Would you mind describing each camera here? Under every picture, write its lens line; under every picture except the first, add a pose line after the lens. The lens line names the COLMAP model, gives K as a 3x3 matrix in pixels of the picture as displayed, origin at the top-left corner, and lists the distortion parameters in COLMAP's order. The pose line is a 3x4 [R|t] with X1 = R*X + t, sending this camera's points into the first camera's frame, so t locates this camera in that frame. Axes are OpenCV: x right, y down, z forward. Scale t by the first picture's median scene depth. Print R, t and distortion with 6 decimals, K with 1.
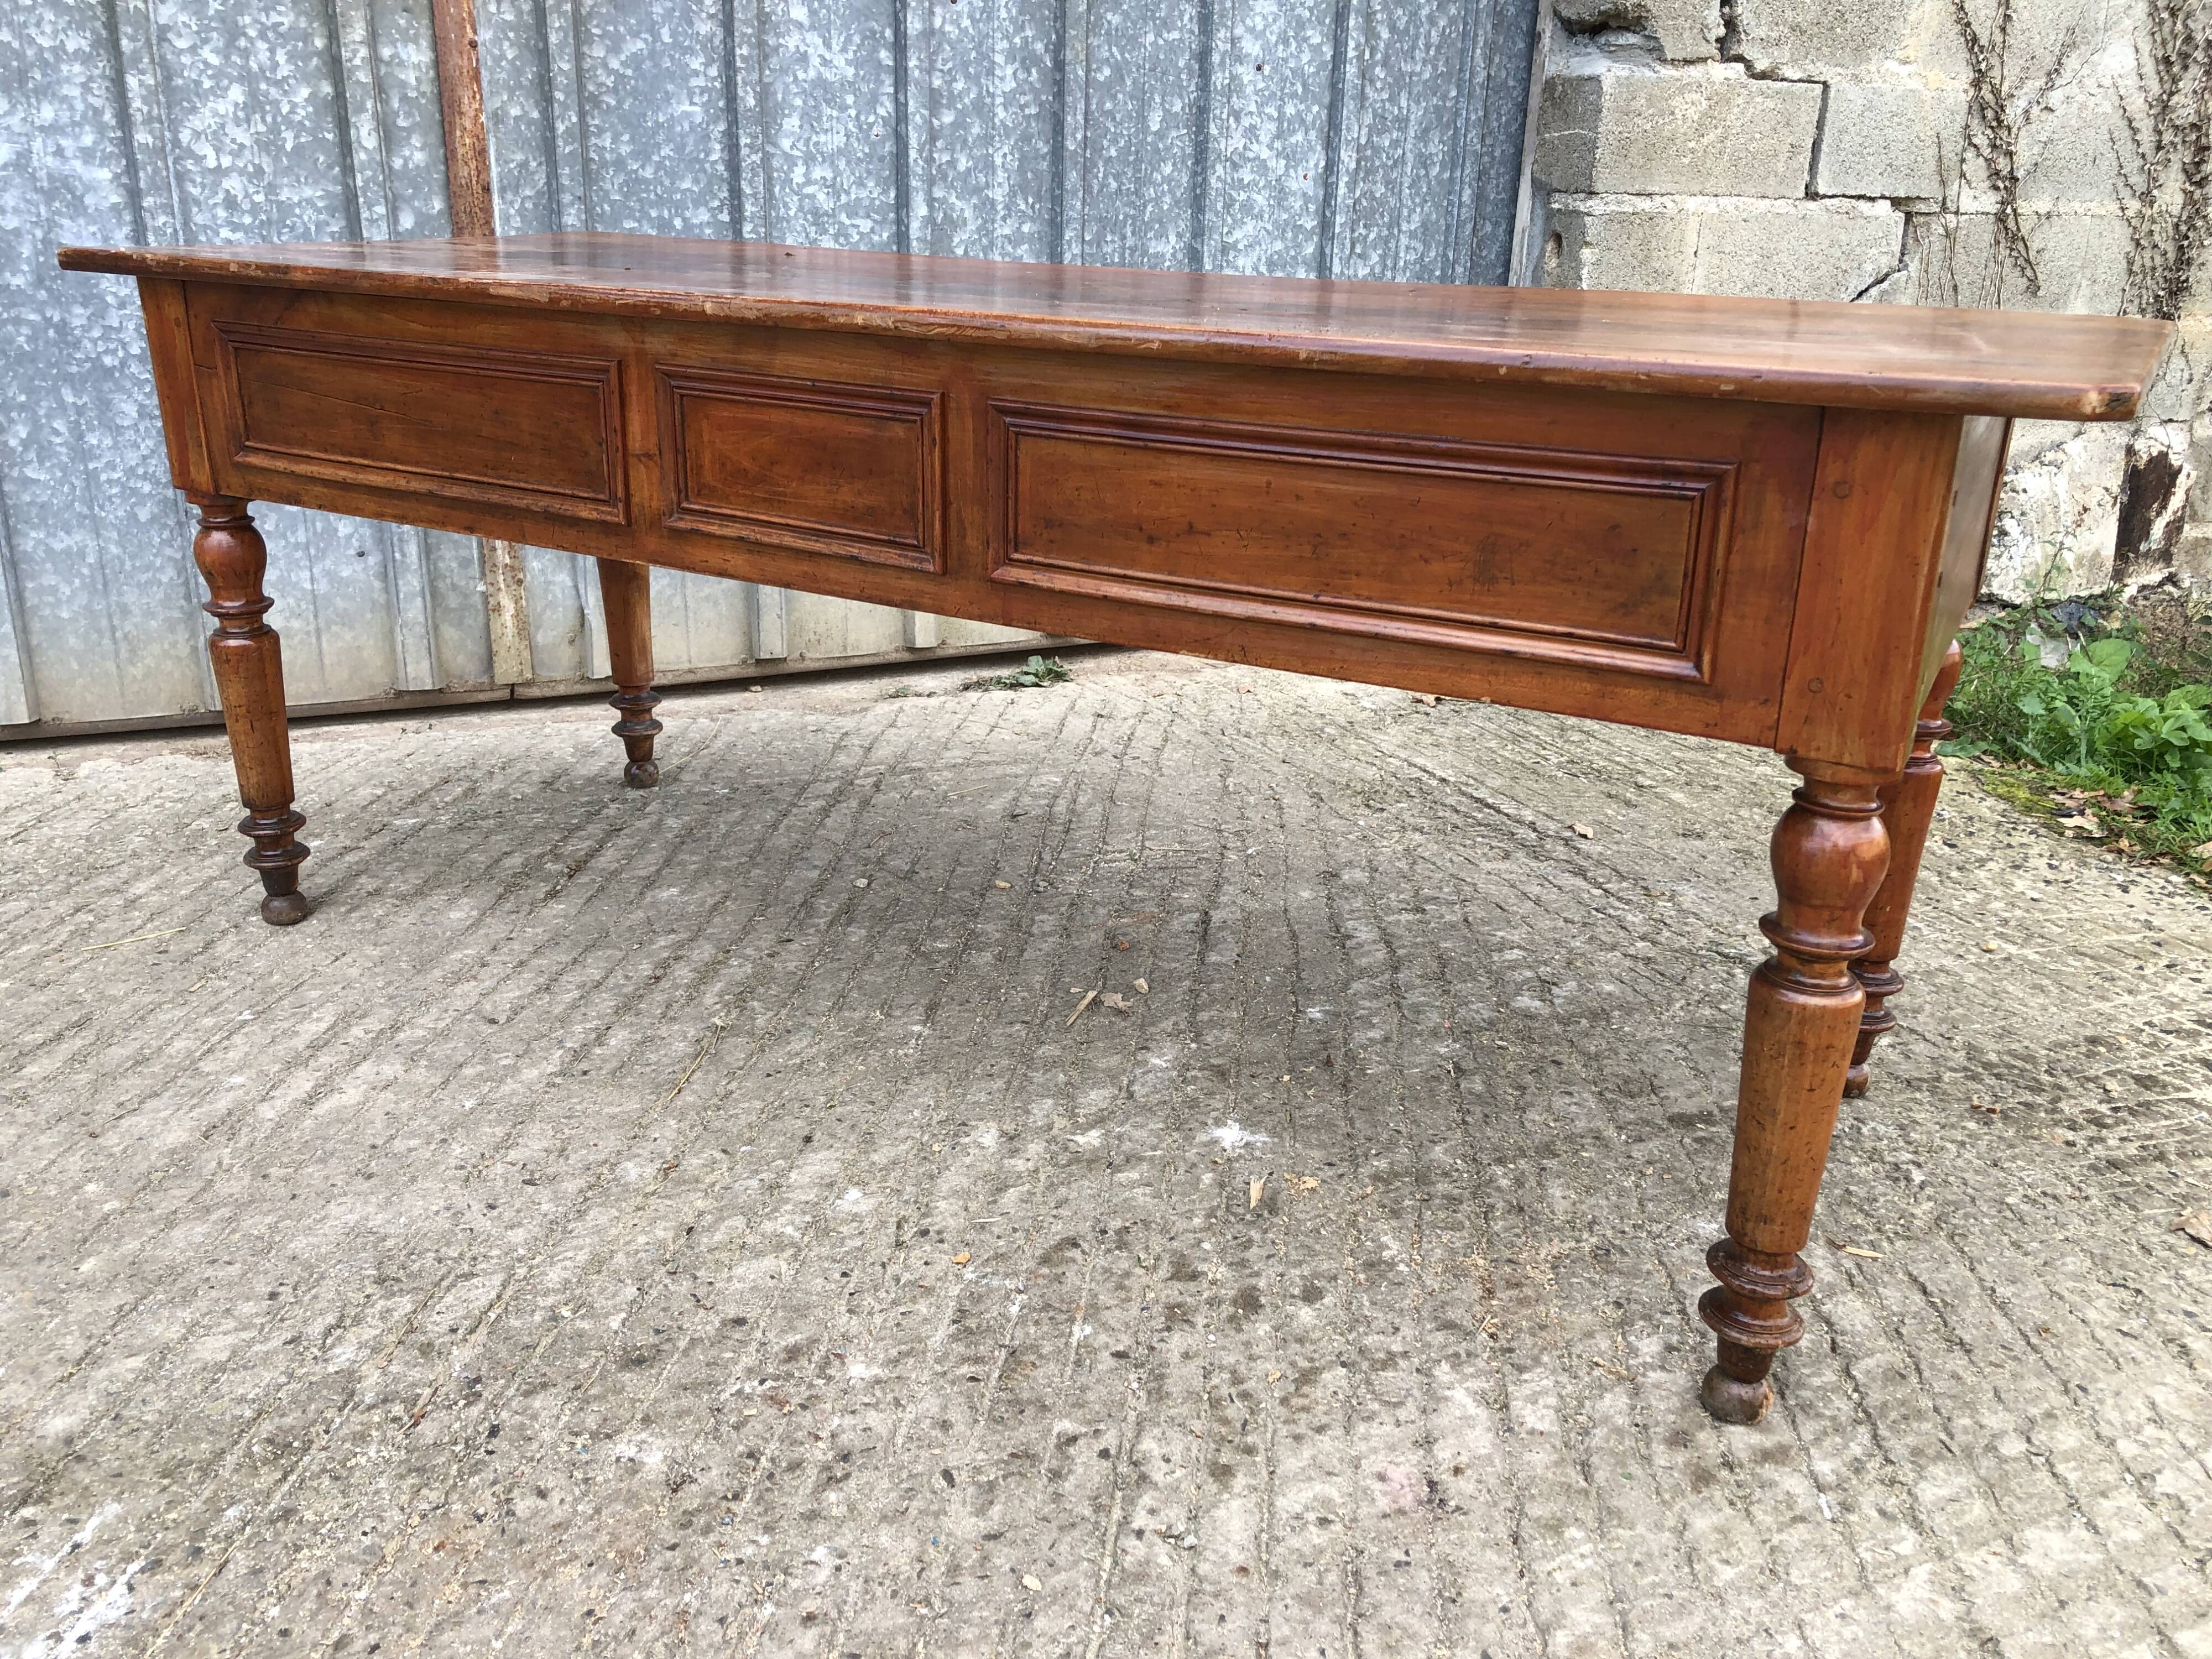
lens RADIAL K [[1816.4, 0, 1092.9], [0, 1816.4, 809.2], [0, 0, 1]] dist [0.013950, 0.005000]
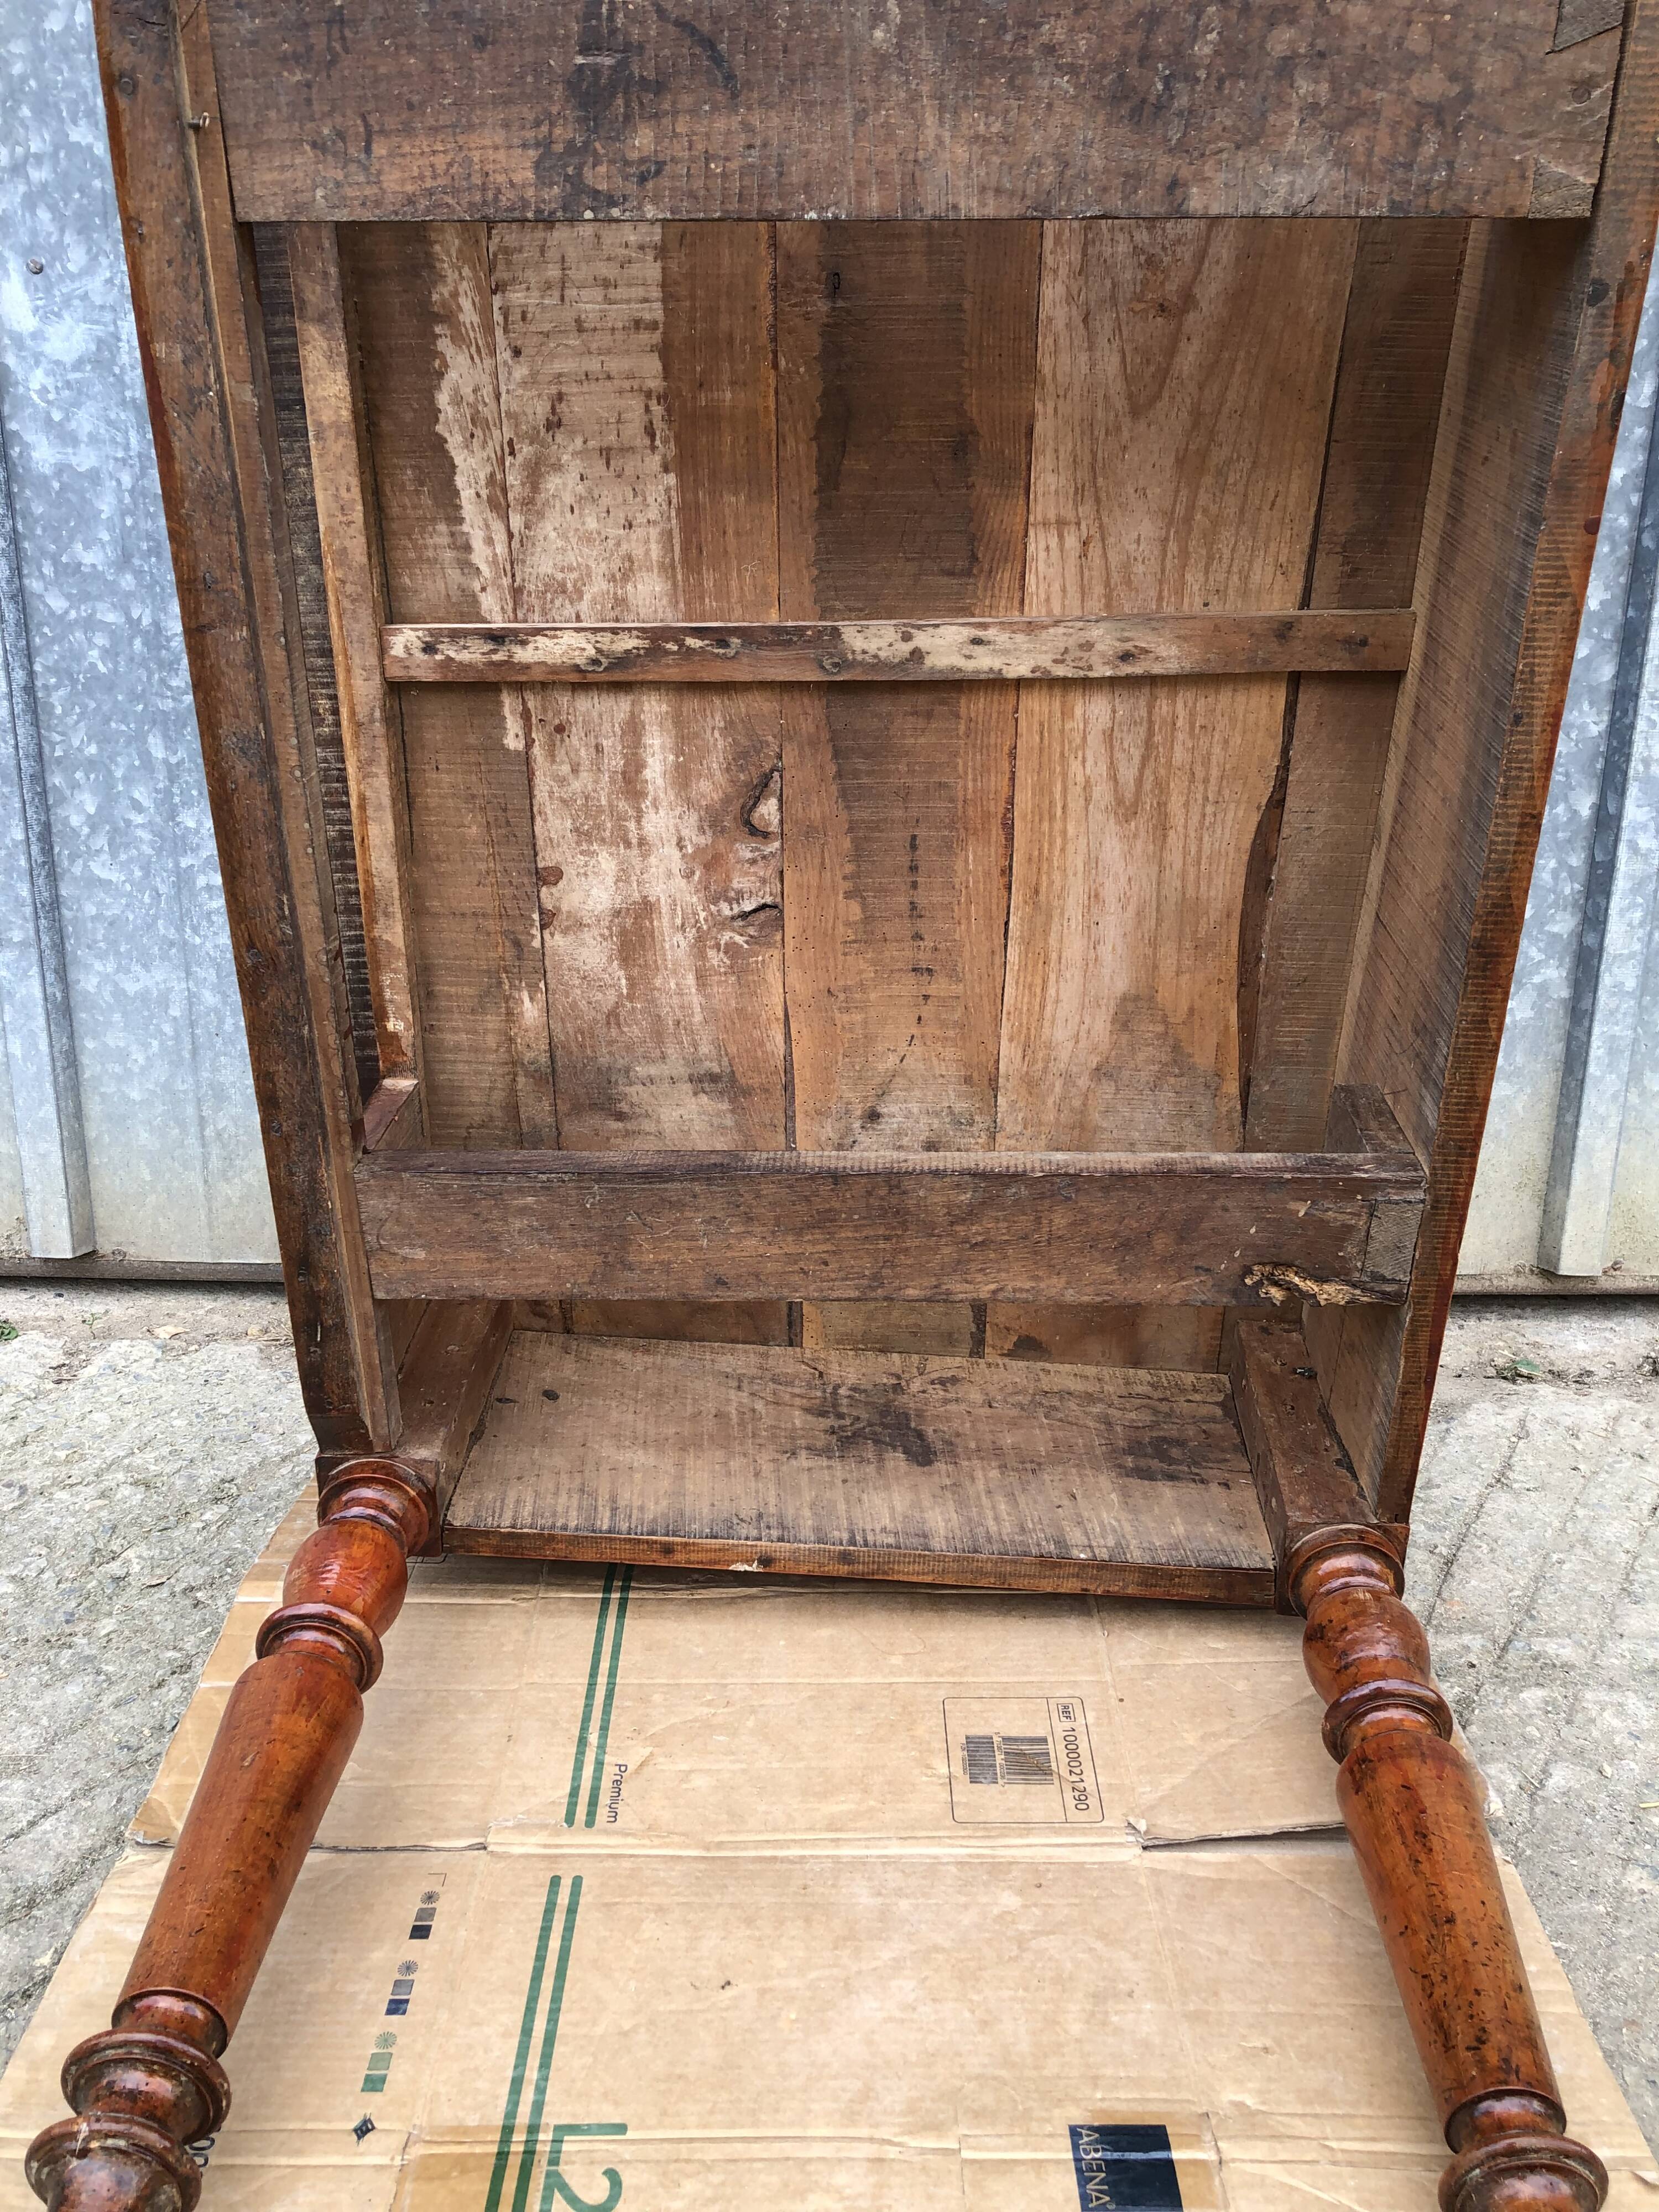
lens RADIAL K [[1816.4, 0, 831.9], [0, 1816.4, 1091.6], [0, 0, 1]] dist [0.013950, 0.005000]
pose [[0.899848, 0.118232, -0.419875, -0.082707], [-0.130630, 0.991431, -0.000781, -0.127941], [0.416185, 0.055551, 0.907582, 0.497047]]
